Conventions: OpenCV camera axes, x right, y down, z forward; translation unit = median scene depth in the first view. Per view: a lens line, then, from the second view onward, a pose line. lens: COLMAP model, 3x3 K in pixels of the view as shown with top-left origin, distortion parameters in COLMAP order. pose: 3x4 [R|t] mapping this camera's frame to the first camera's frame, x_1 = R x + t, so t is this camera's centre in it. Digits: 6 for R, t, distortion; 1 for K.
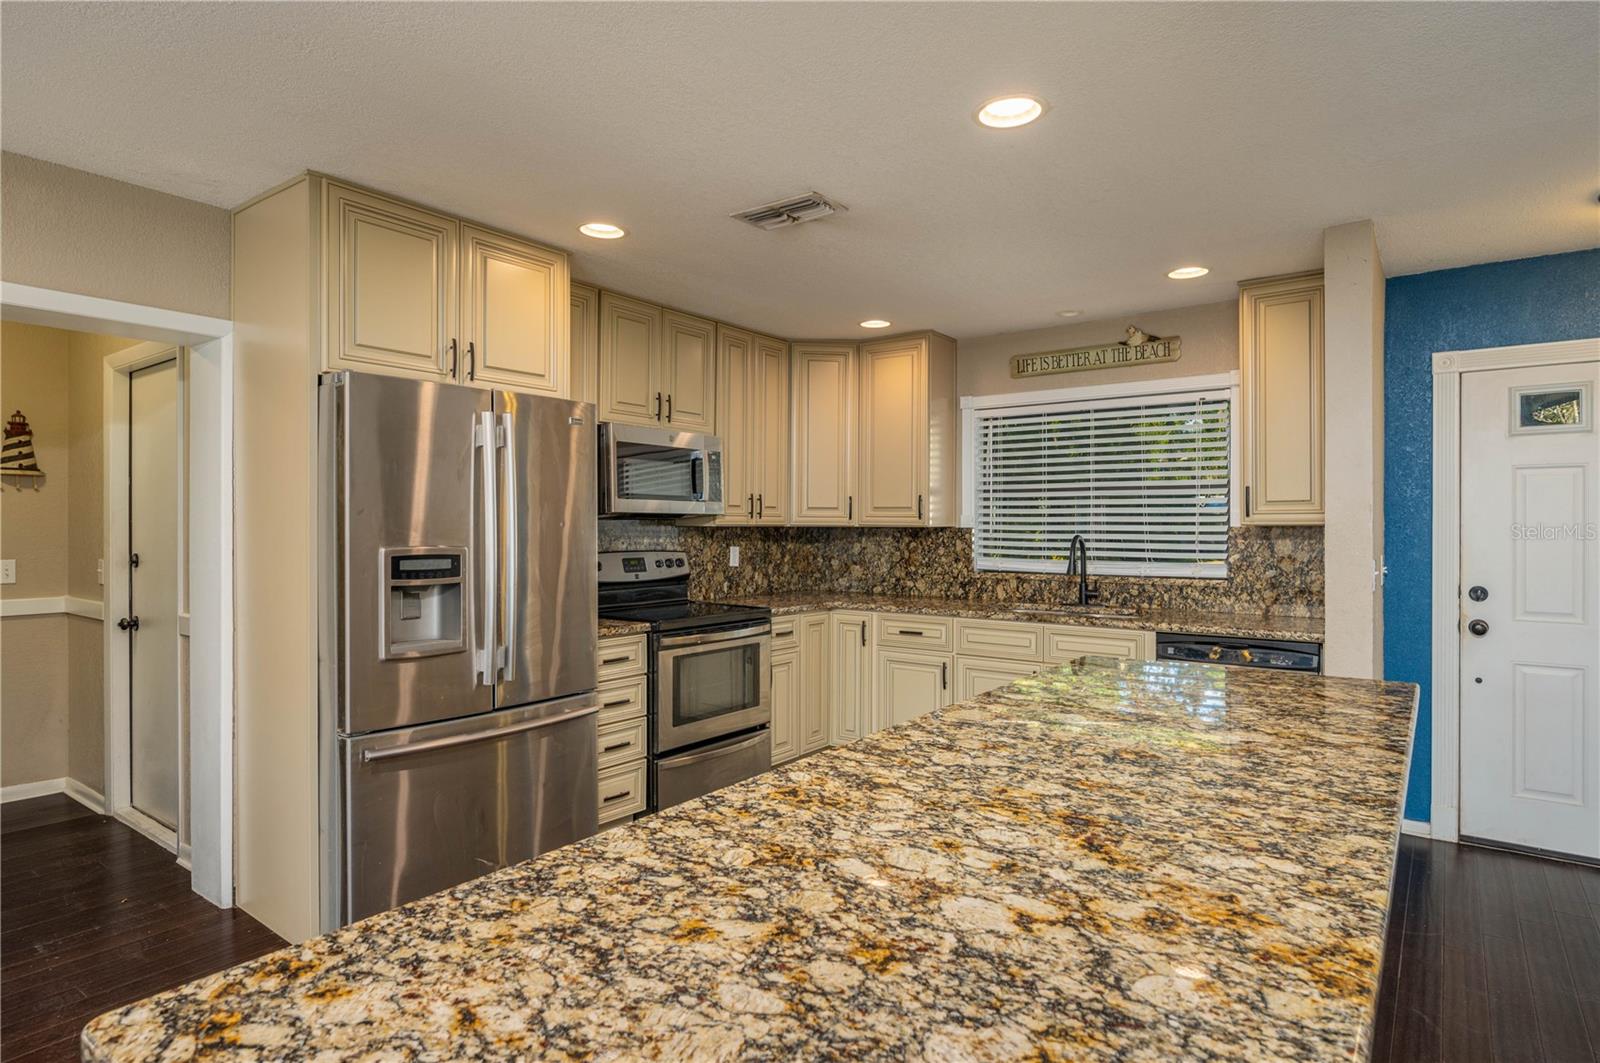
lens RADIAL K [[883.0, 0, 805.3], [0, 883.0, 528.2], [0, 0, 1]] dist [-0.001900, -0.000374]
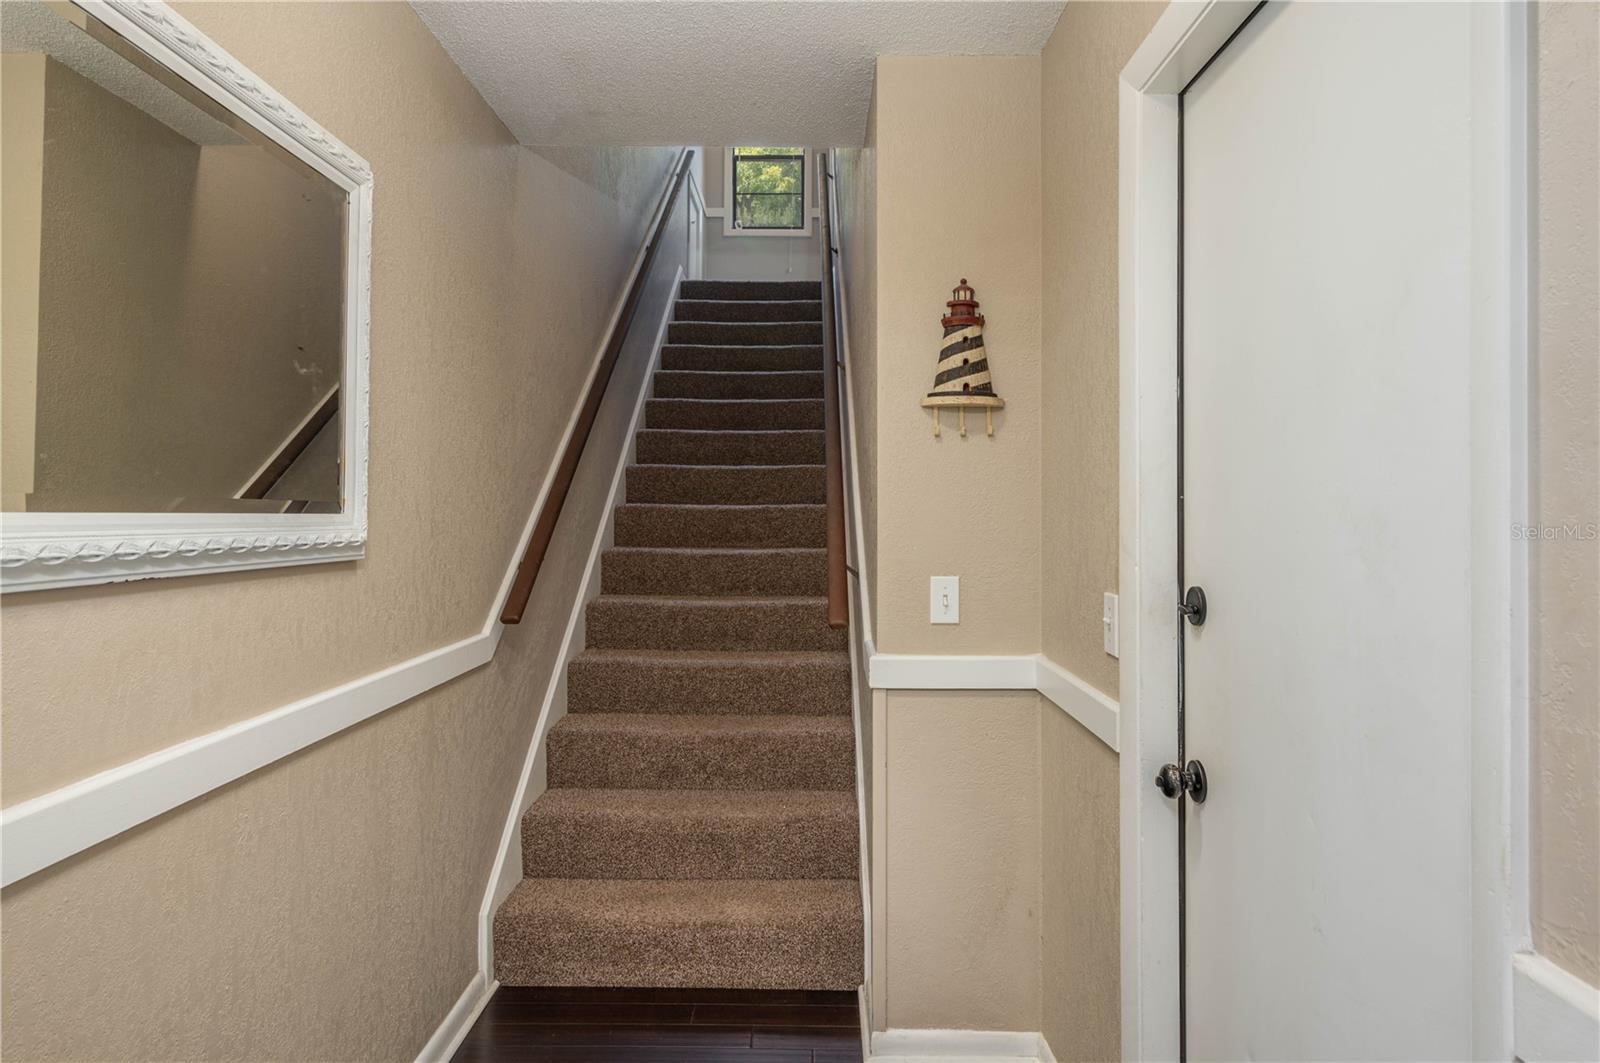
lens RADIAL K [[918.2, 0, 799.5], [0, 918.2, 516.6], [0, 0, 1]] dist [-0.008473, -0.000447]
pose [[0.584949, 0.004013, -0.811060, -0.491731], [0.001538, 0.999980, 0.006057, -0.001985], [0.811069, -0.004790, 0.584931, 0.580654]]
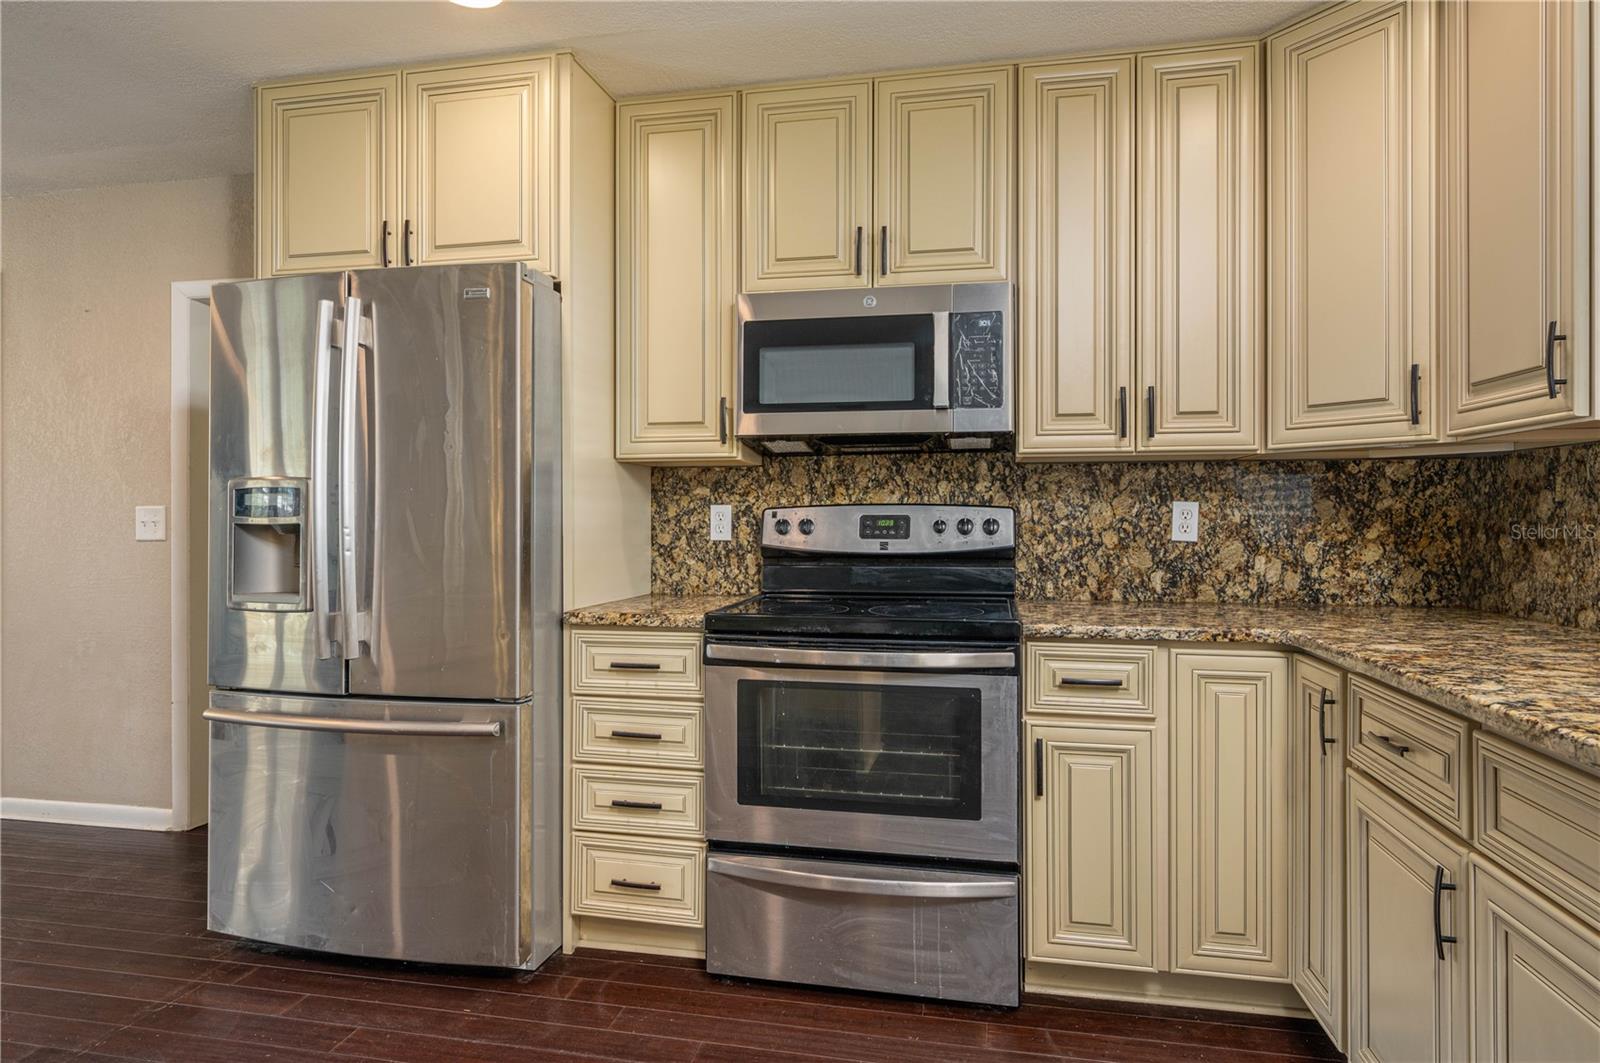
lens RADIAL K [[883.0, 0, 794.7], [0, 883.0, 523.6], [0, 0, 1]] dist [-0.001900, -0.000374]
pose [[0.424639, 0.003608, -0.905355, 0.317357], [-0.002179, 0.999993, 0.002964, 0.036523], [0.905360, 0.000714, 0.424644, 0.665593]]
